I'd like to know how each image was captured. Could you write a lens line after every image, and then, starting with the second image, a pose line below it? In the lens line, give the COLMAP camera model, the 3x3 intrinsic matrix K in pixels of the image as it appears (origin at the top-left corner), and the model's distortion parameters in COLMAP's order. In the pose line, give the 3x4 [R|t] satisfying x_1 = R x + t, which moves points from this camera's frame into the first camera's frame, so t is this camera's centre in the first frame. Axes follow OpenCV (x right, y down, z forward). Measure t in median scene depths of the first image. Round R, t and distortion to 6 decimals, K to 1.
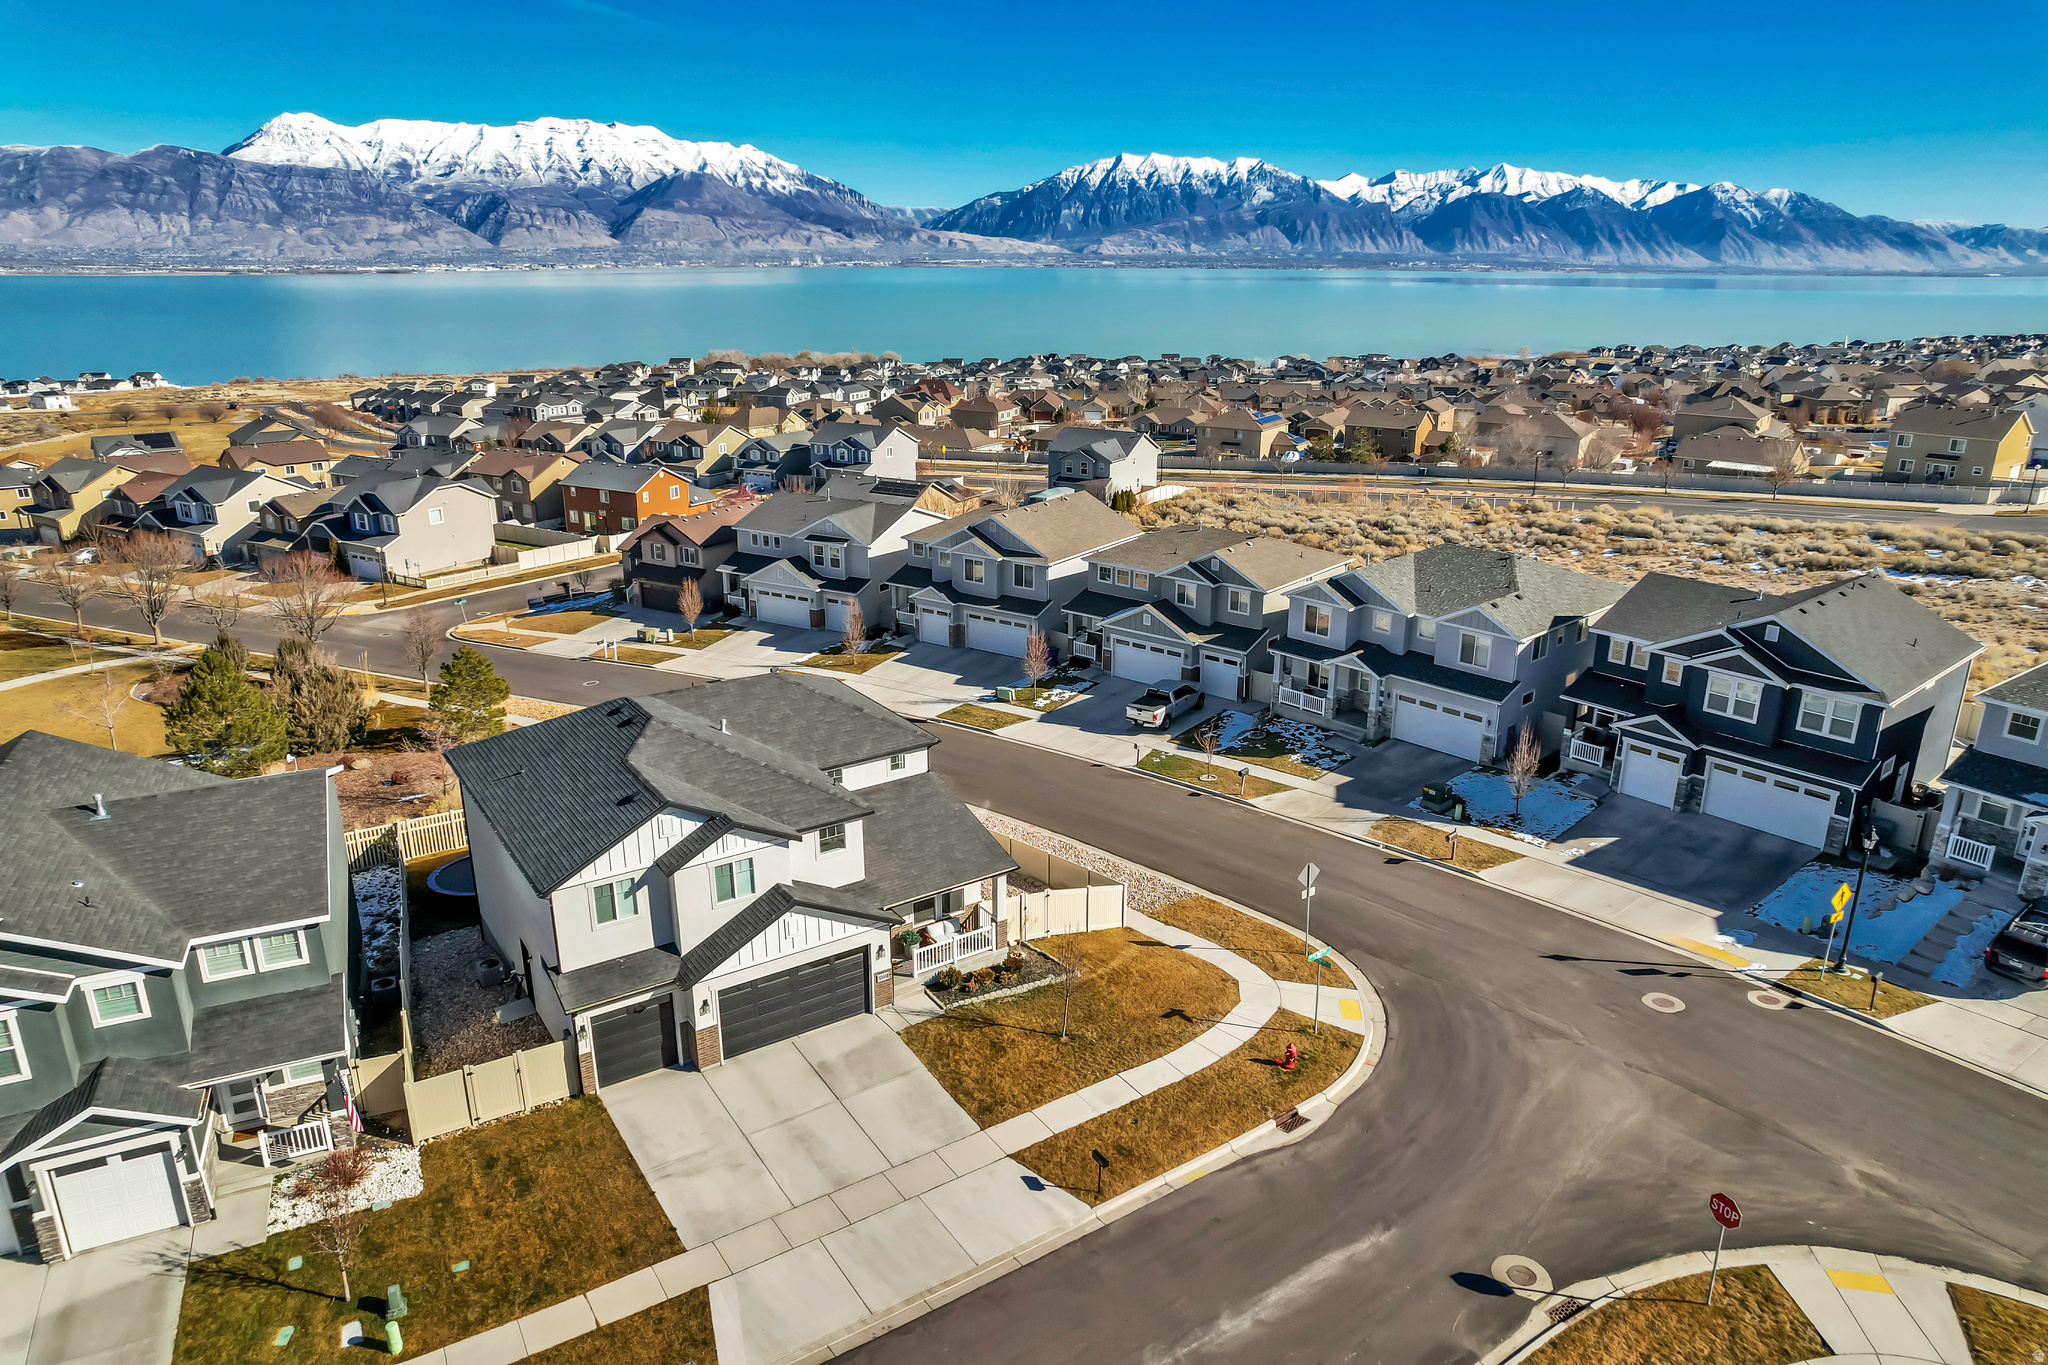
lens RADIAL K [[1306.8, 0, 1033.2], [0, 1306.8, 680.7], [0, 0, 1]] dist [-0.075566, 0.070691]
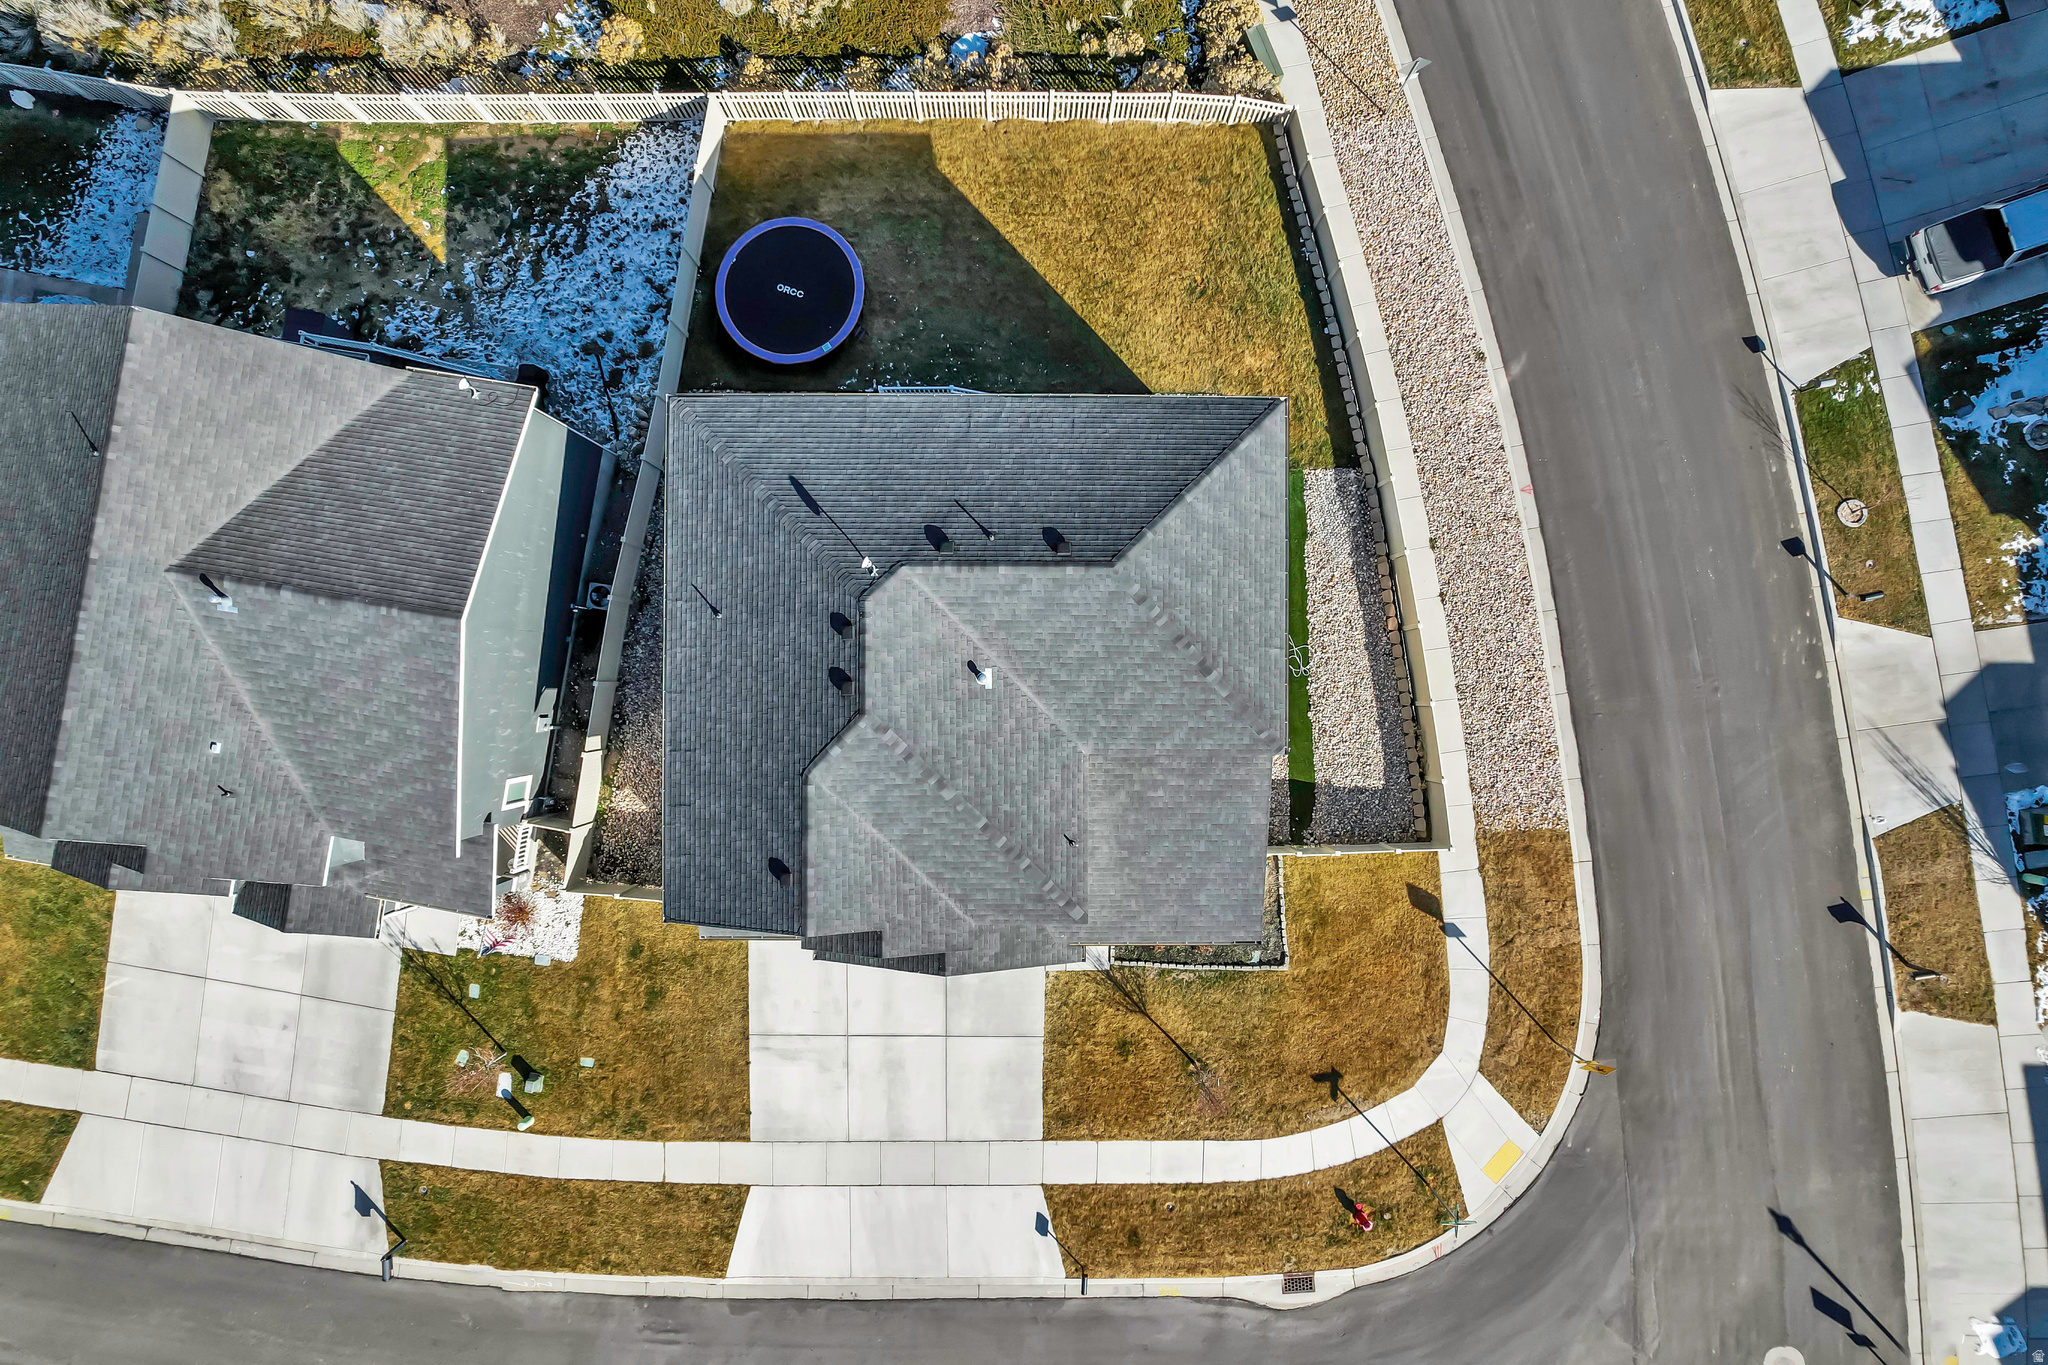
lens RADIAL K [[1306.8, 0, 1033.2], [0, 1306.8, 680.7], [0, 0, 1]] dist [-0.075566, 0.070691]
pose [[0.821778, 0.569806, -0.001409, -0.155777], [-0.182860, 0.266062, 0.946453, -0.453420], [0.539670, -0.777516, 0.322838, 0.573034]]
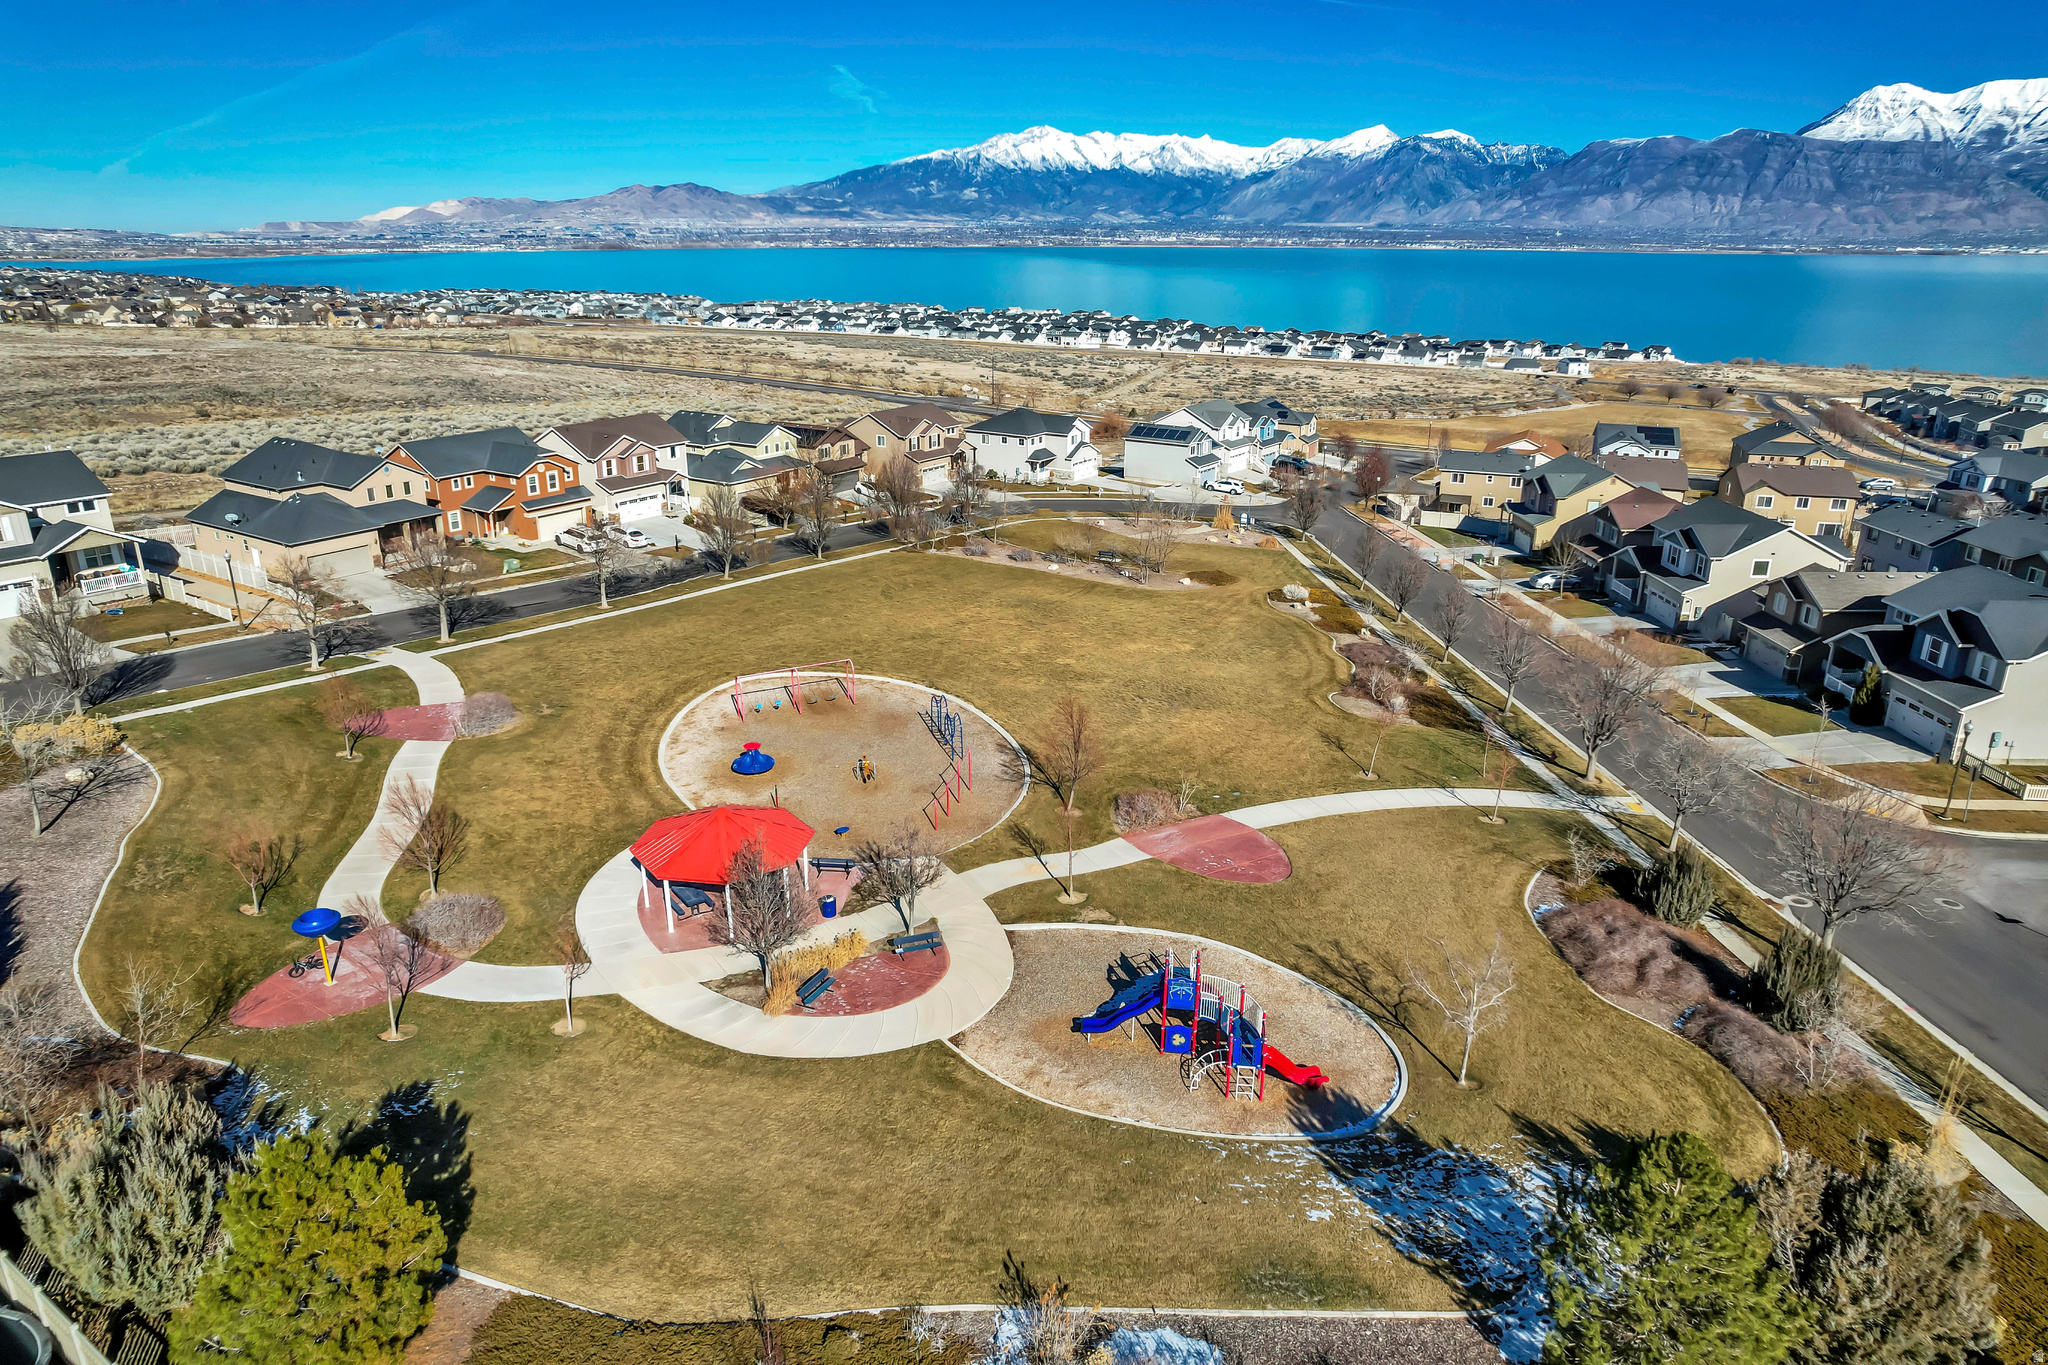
lens RADIAL K [[1306.8, 0, 1033.2], [0, 1306.8, 680.7], [0, 0, 1]] dist [-0.075566, 0.070691]
pose [[0.512162, 0.281337, -0.811505, -0.498084], [-0.269657, 0.949727, 0.159069, -0.190085], [0.815460, 0.137359, 0.562278, 0.622627]]
